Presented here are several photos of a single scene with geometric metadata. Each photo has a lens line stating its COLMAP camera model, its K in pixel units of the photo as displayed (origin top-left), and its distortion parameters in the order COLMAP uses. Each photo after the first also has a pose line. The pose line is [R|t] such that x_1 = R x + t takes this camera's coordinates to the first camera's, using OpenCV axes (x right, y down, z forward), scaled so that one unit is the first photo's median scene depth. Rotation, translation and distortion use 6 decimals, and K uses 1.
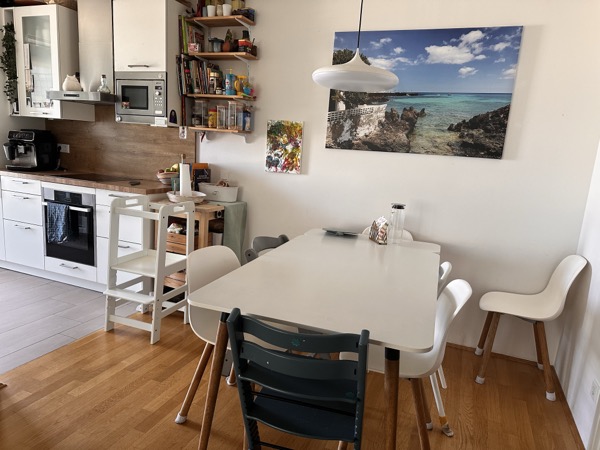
lens RADIAL K [[419.1, 0, 302.0], [0, 419.1, 231.3], [0, 0, 1]] dist [0.096637, -0.132813]
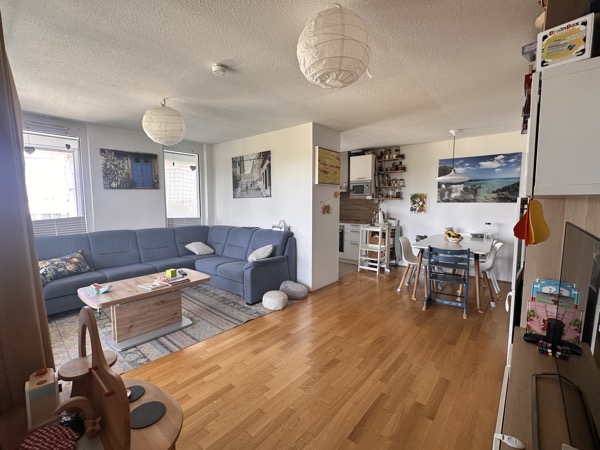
lens RADIAL K [[269.0, 0, 300.0], [0, 269.0, 225.0], [0, 0, 1]] dist [-0.002056, -0.000244]
pose [[0.946970, -0.042983, -0.318436, -0.223711], [0.006320, 0.993313, -0.115284, 0.121689], [0.321261, 0.107158, 0.940908, -0.799091]]
